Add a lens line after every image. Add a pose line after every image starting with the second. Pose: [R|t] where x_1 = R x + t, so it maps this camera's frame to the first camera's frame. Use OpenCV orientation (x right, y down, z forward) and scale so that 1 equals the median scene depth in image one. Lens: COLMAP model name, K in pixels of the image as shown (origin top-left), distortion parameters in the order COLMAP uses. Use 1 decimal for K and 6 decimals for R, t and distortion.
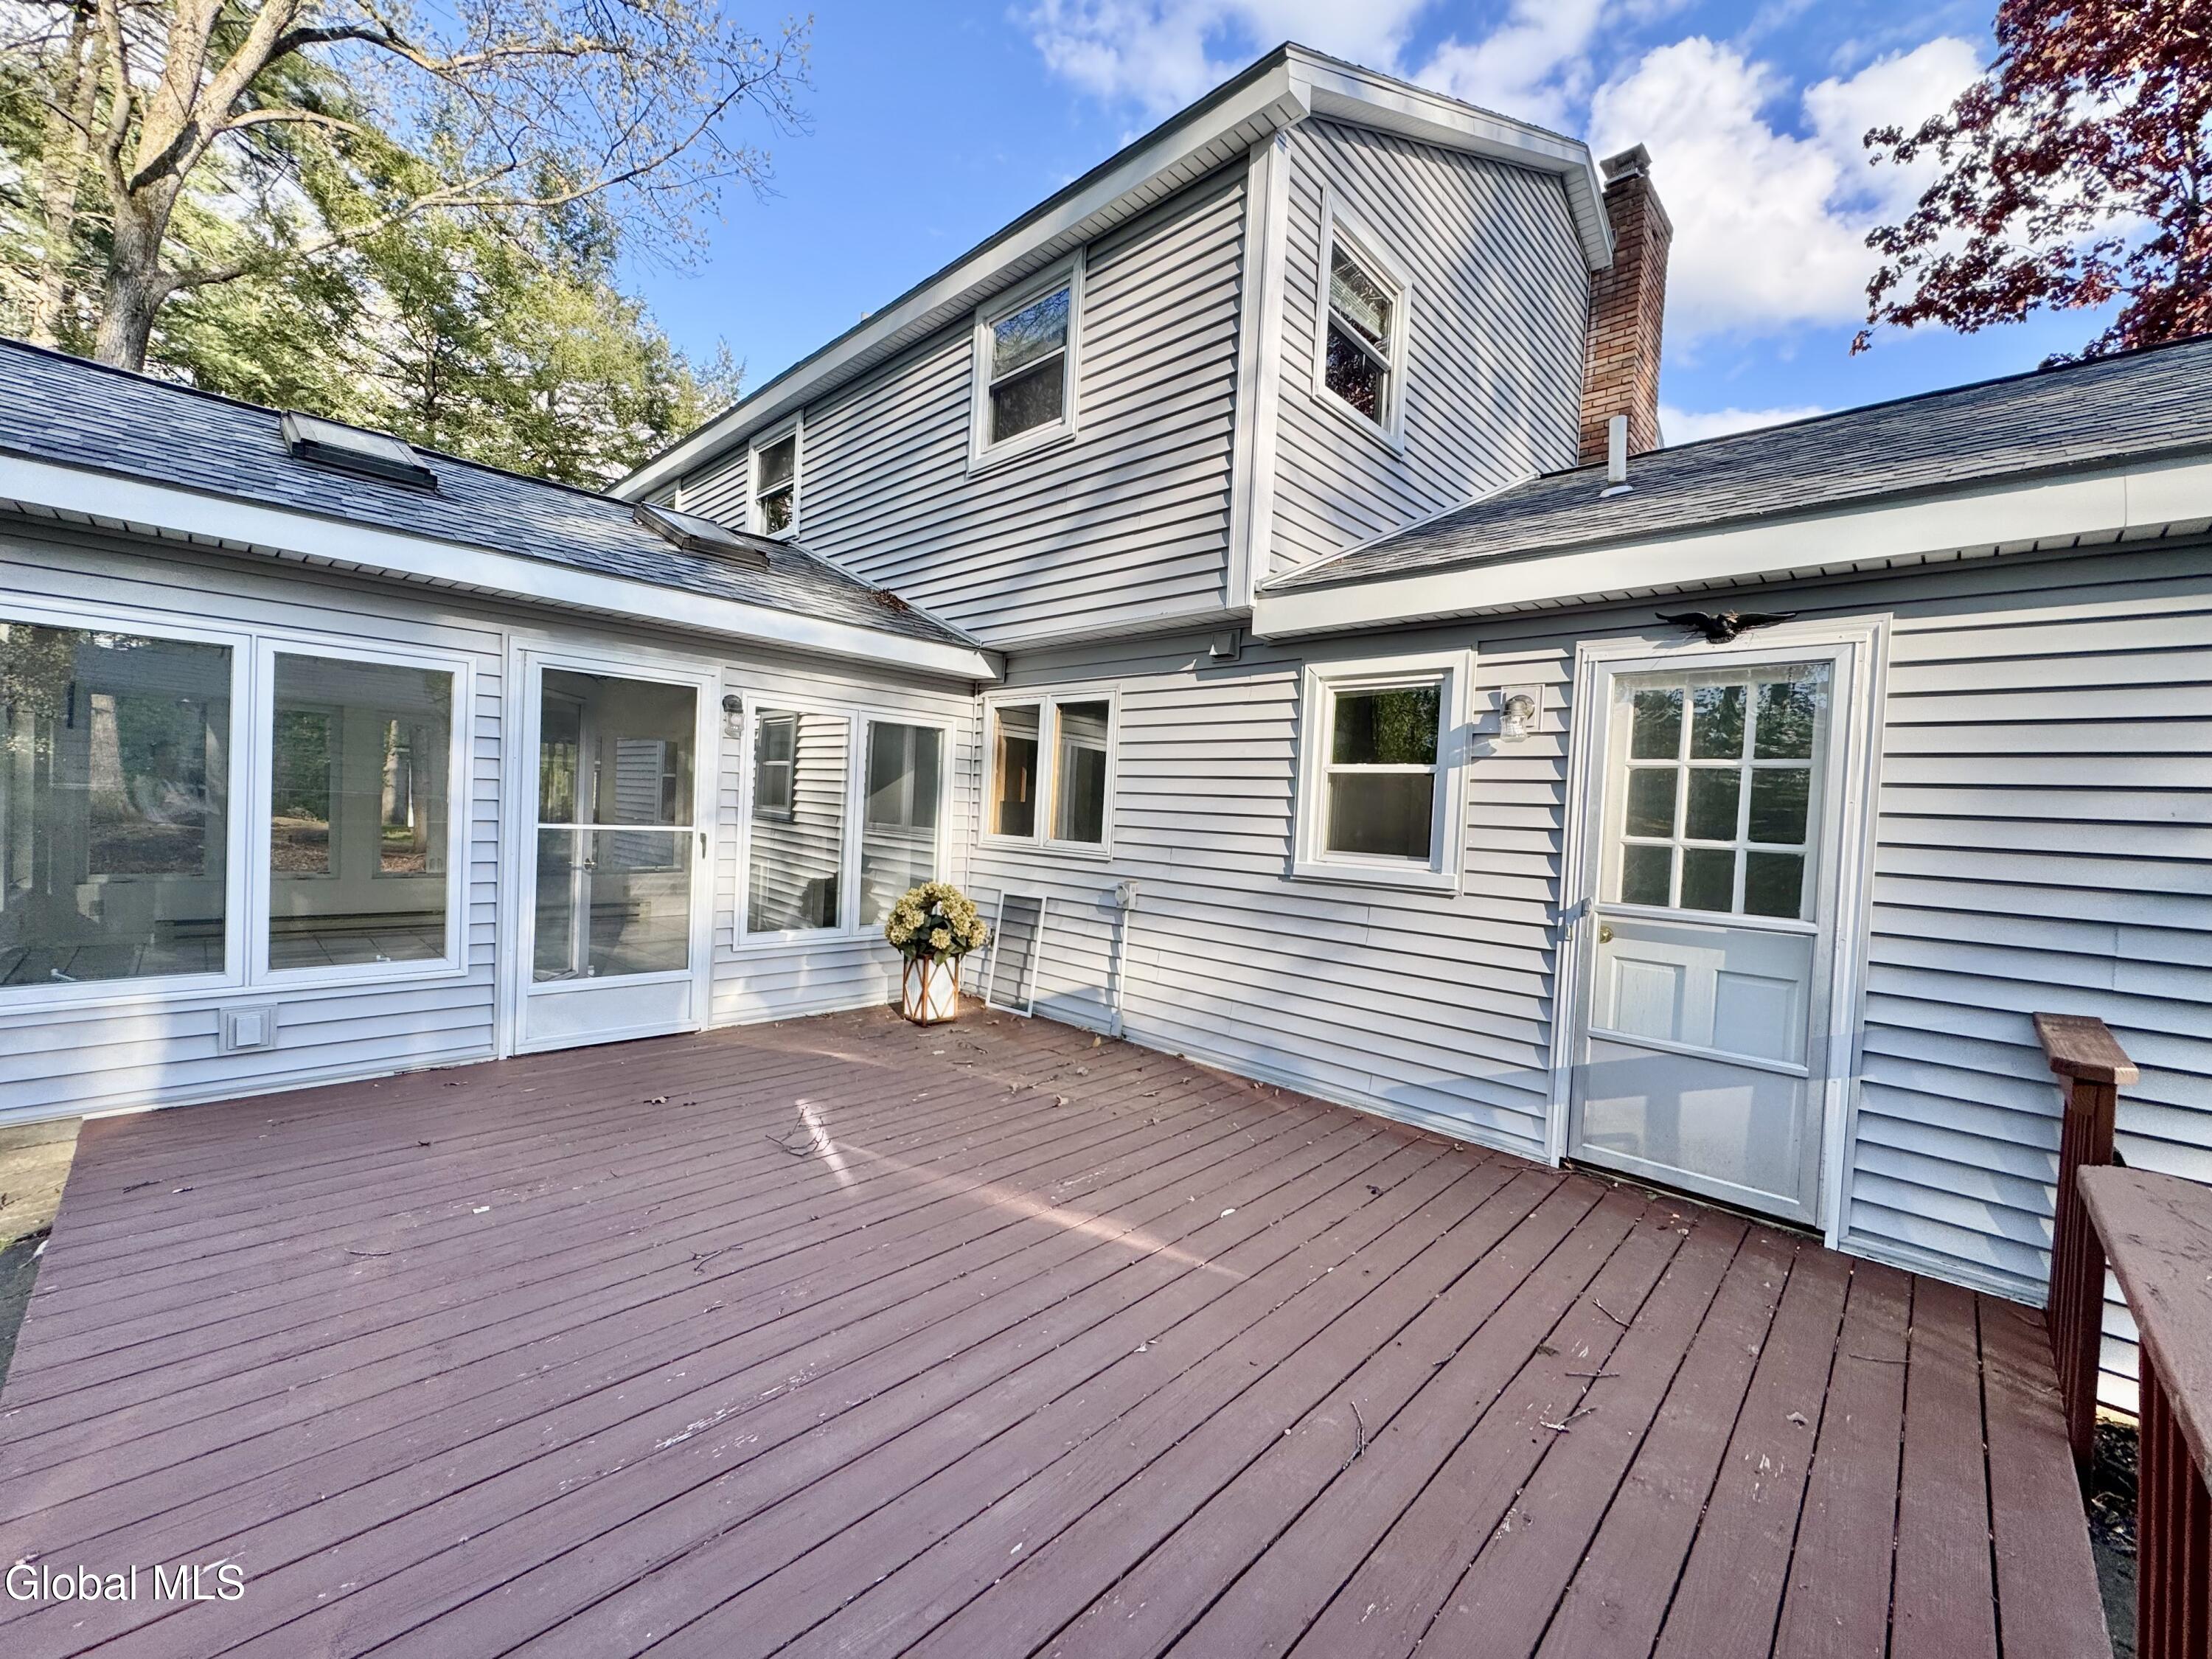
lens RADIAL K [[880.4, 0, 1102.7], [0, 880.4, 824.4], [0, 0, 1]] dist [0.000125, 0.000181]
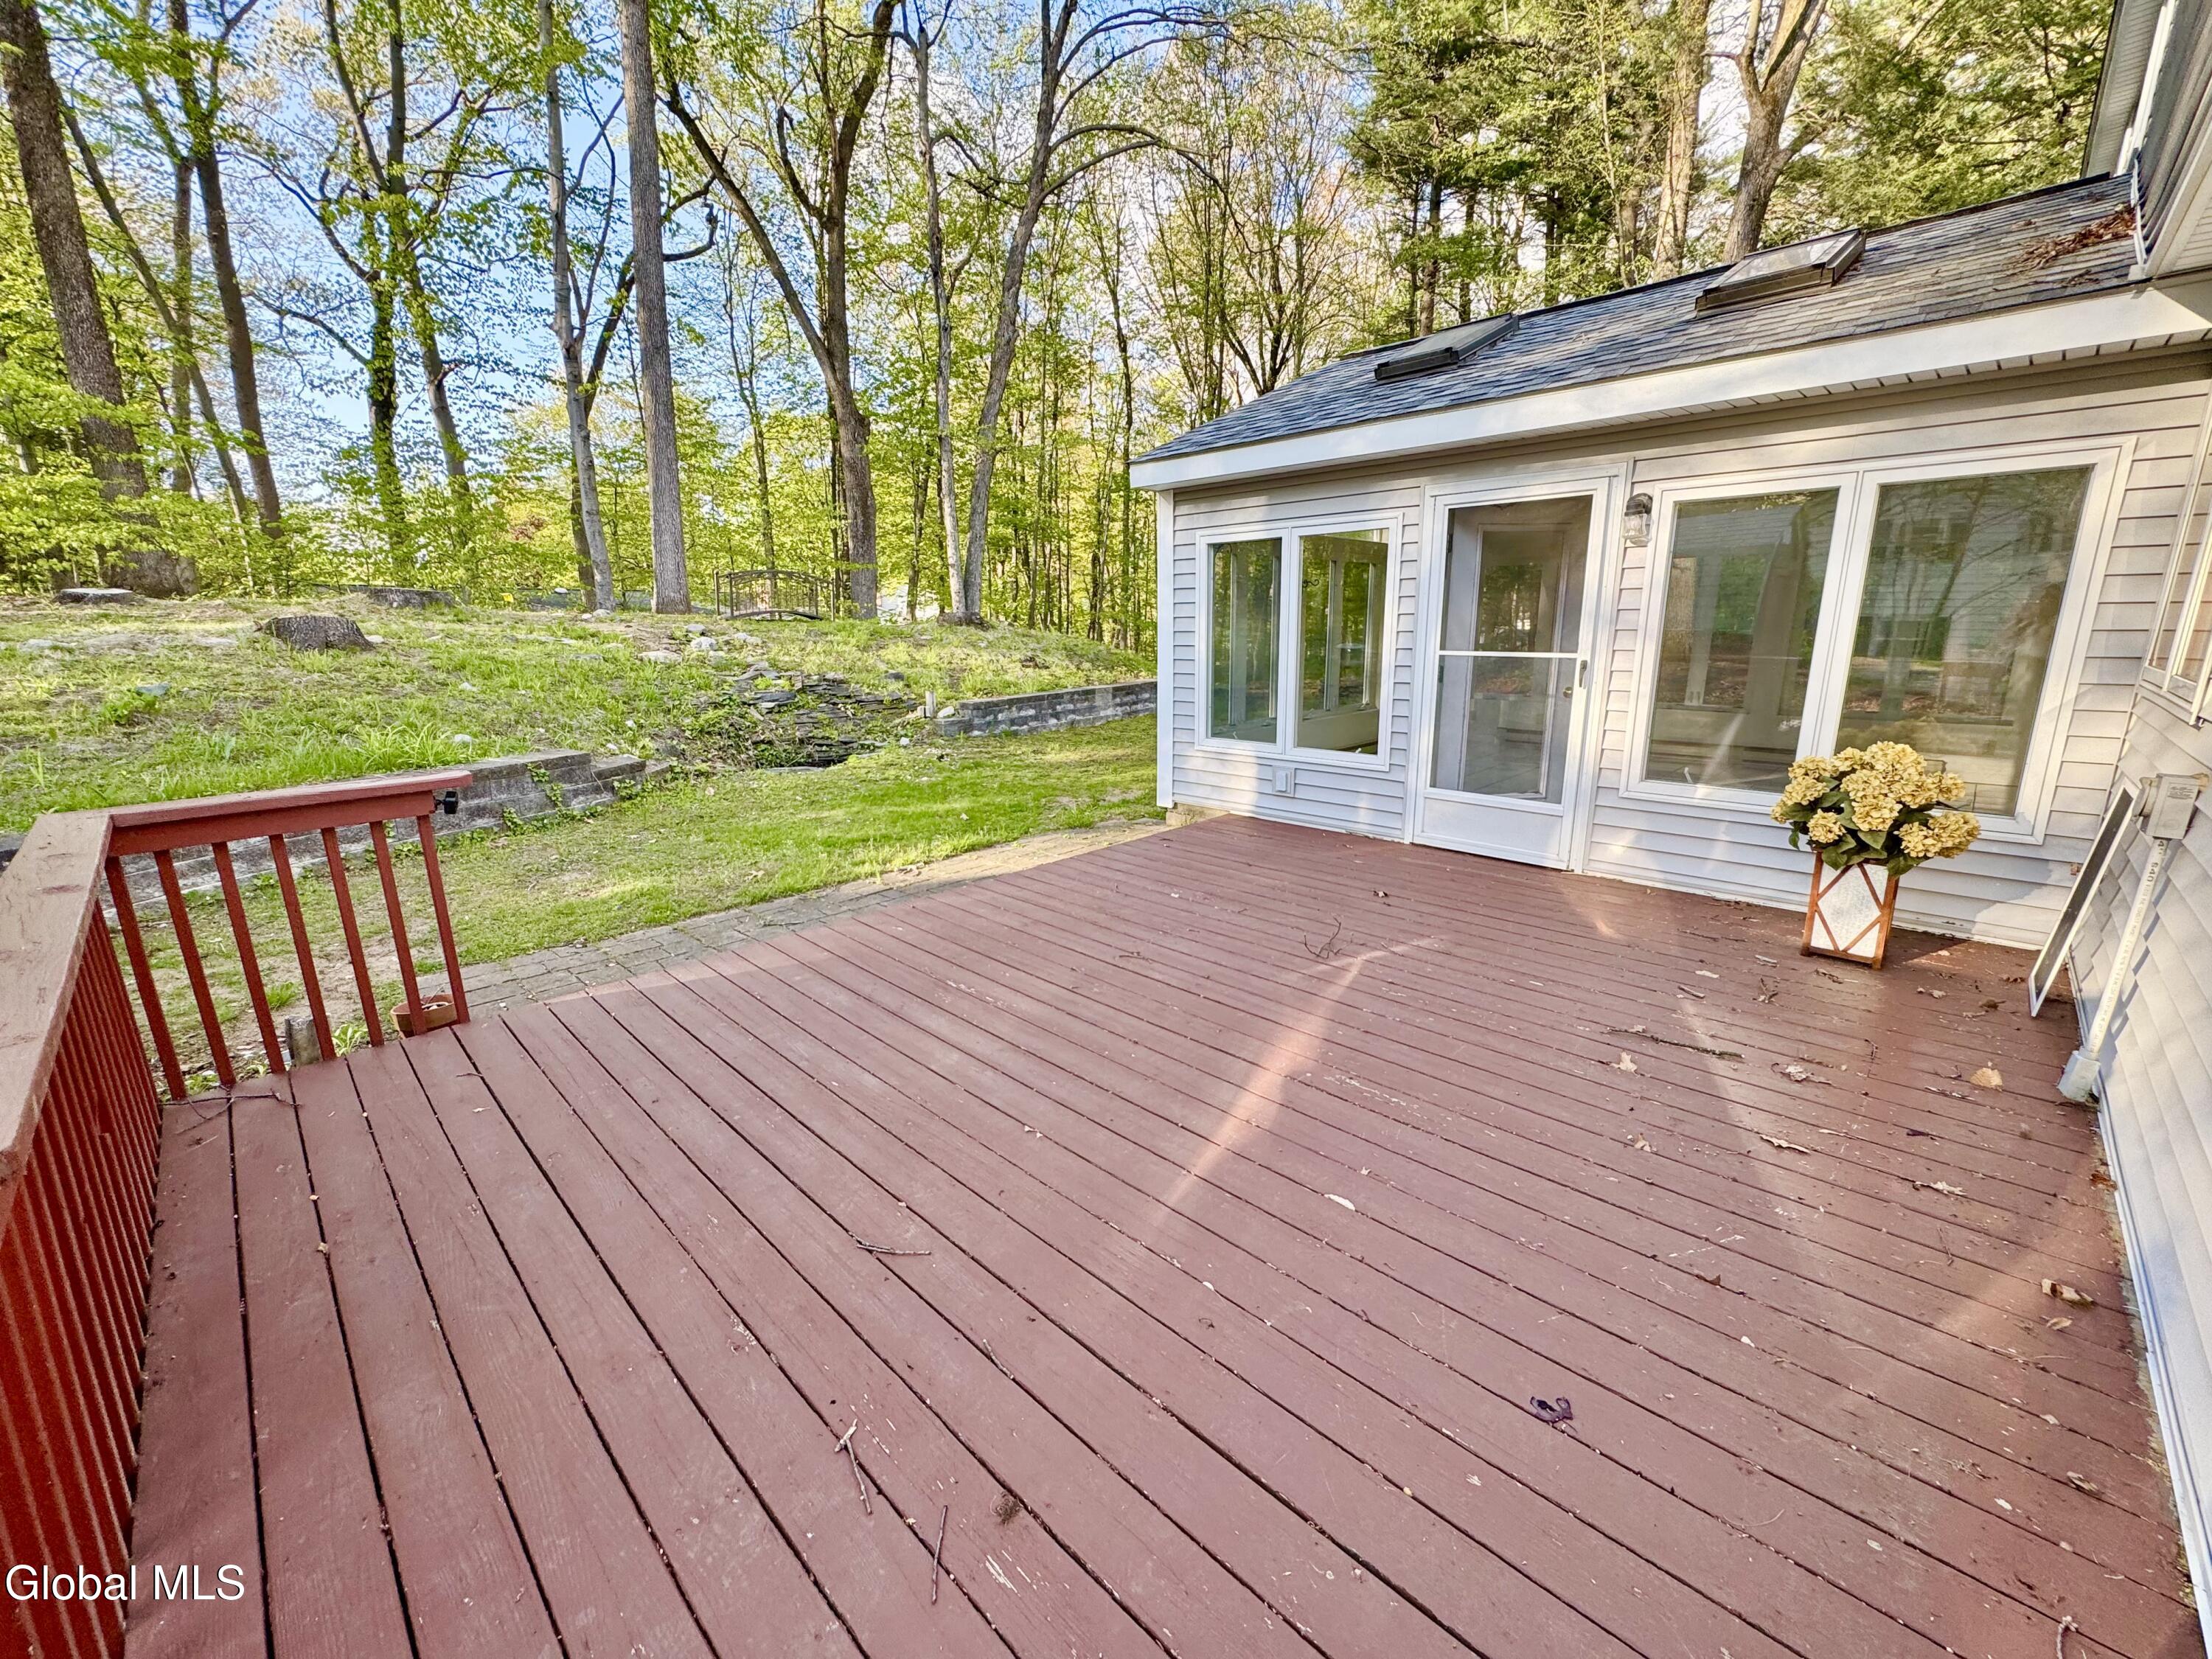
lens RADIAL K [[880.4, 0, 1098.9], [0, 880.4, 827.6], [0, 0, 1]] dist [0.000125, 0.000181]
pose [[-0.011740, 0.183258, -0.982995, 0.634621], [-0.003973, 0.983046, 0.183315, 0.021084], [0.999923, 0.006057, -0.010812, 0.671689]]
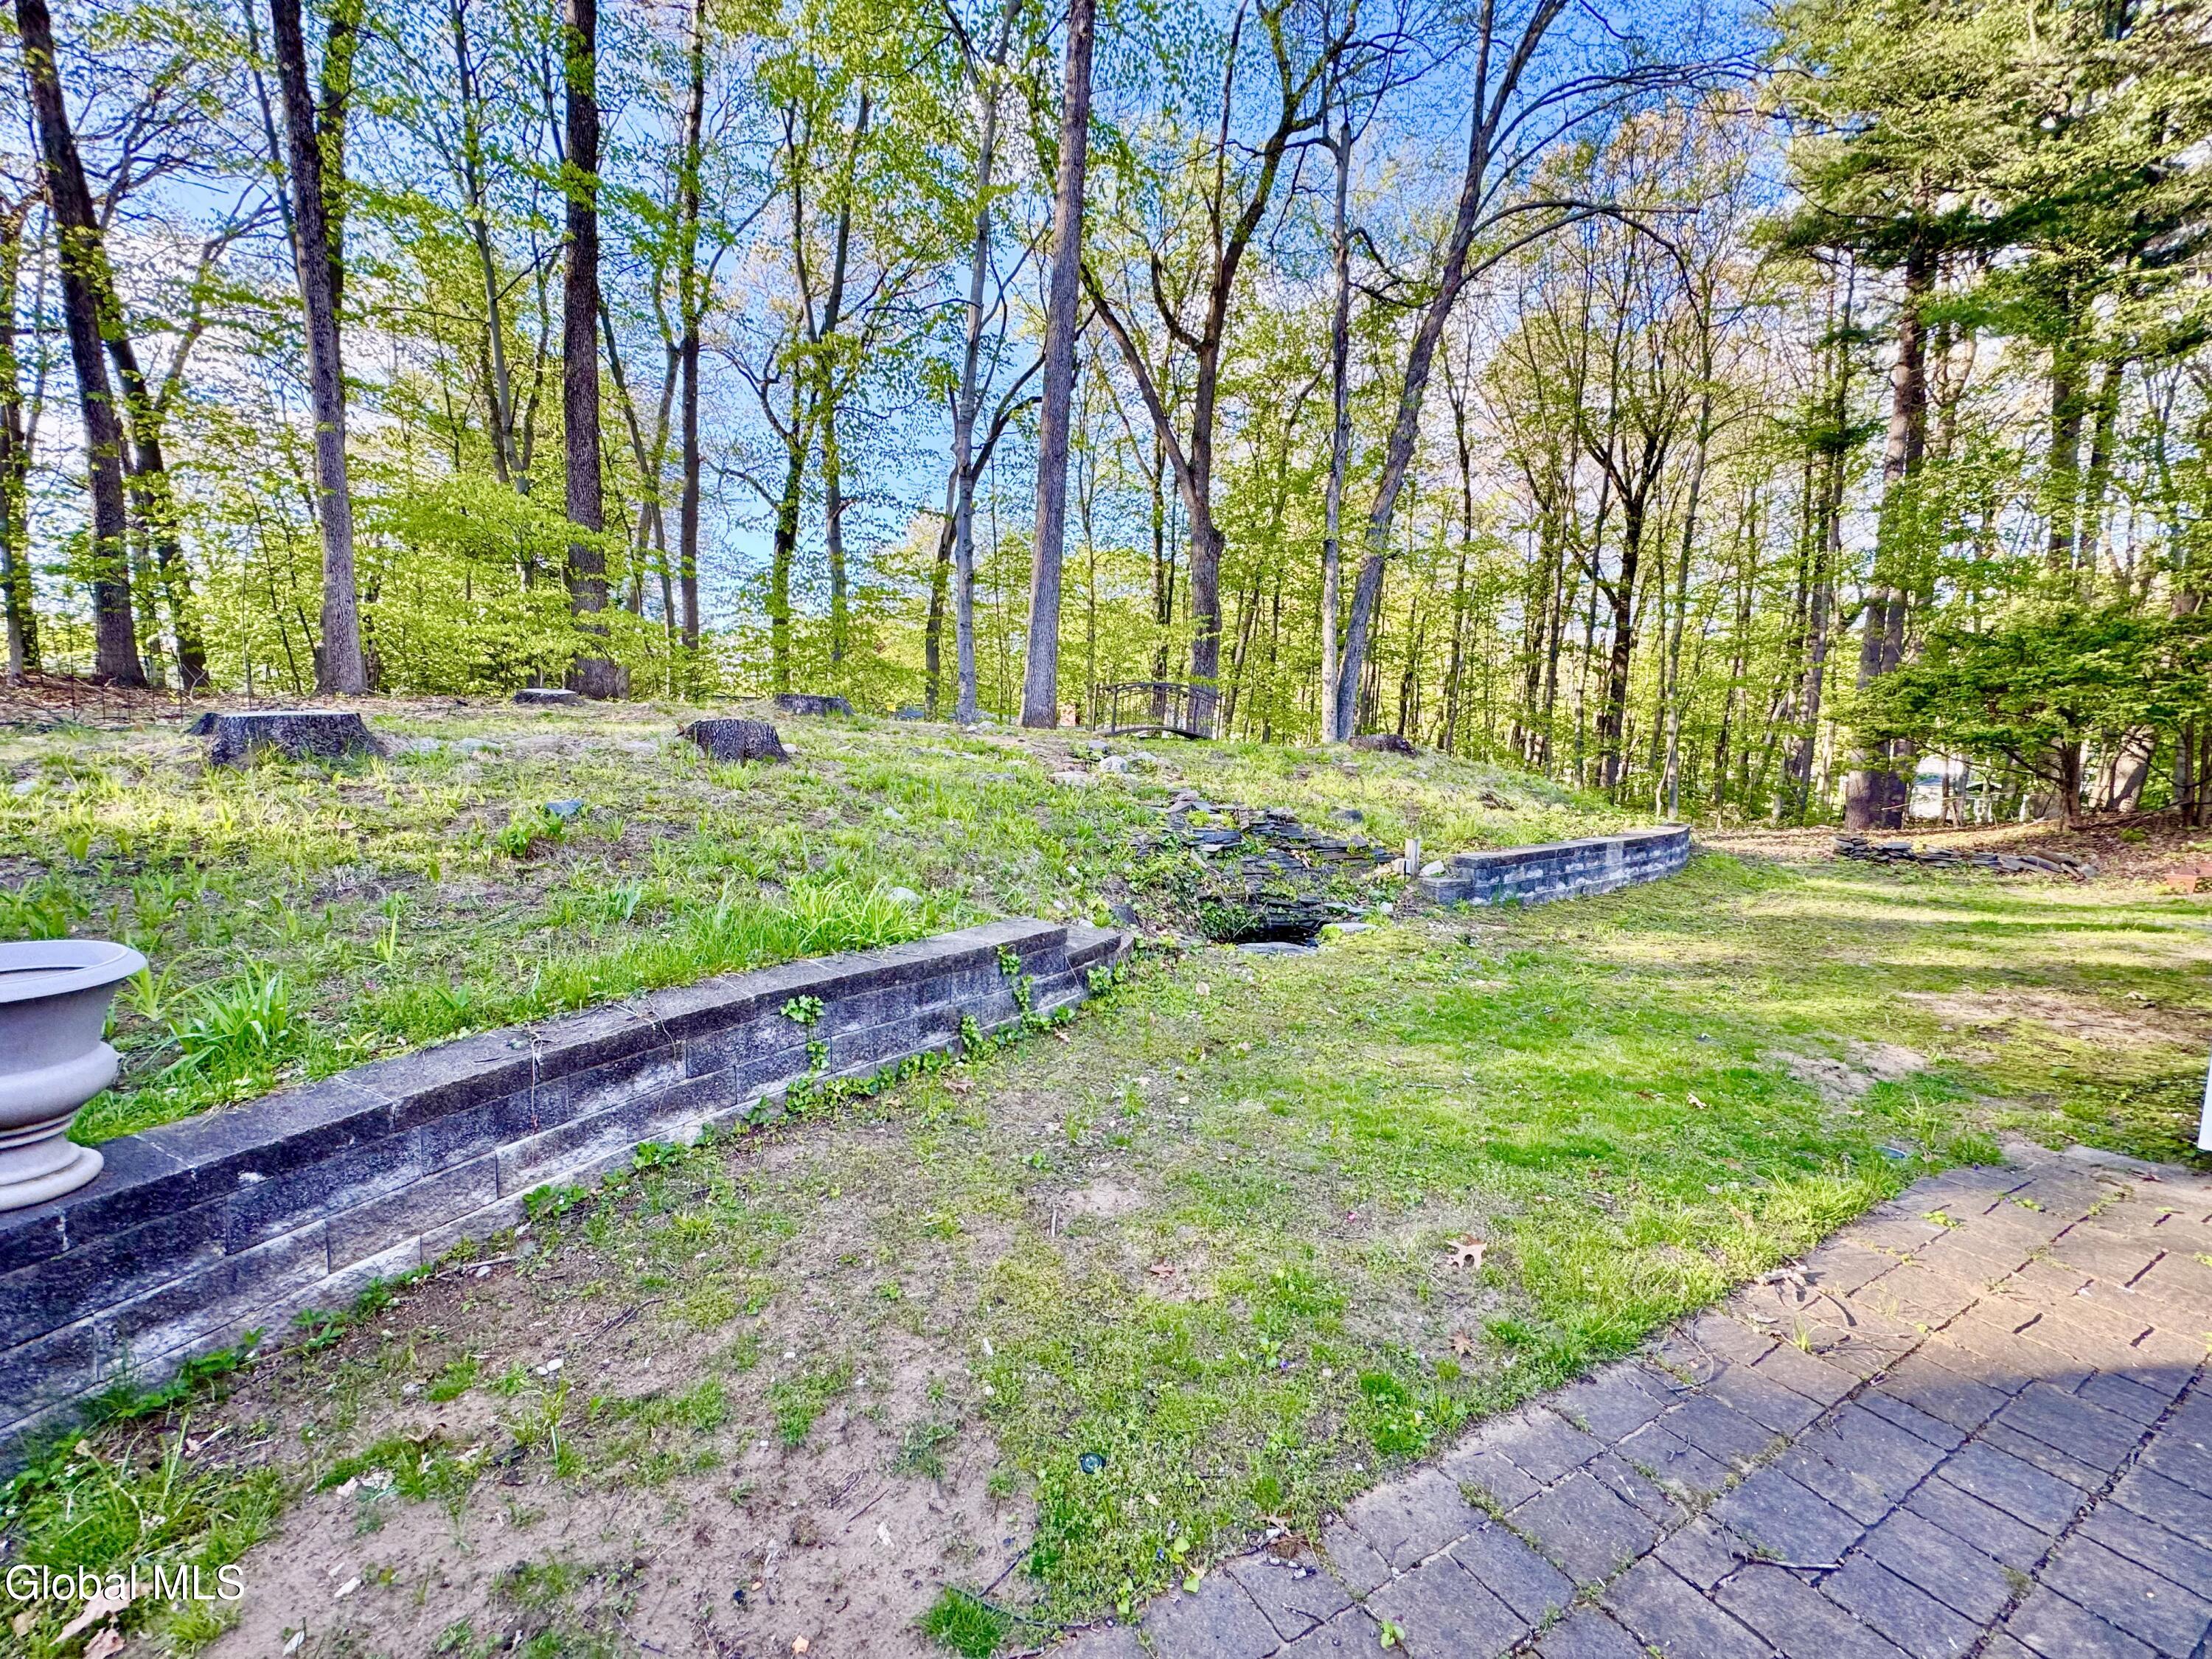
lens RADIAL K [[880.4, 0, 1107.4], [0, 880.4, 829.1], [0, 0, 1]] dist [0.000125, 0.000181]
pose [[-0.289816, 0.044378, -0.956053, 0.409749], [-0.046291, 0.997105, 0.060316, 0.012160], [0.955962, 0.061738, -0.286923, 0.441700]]
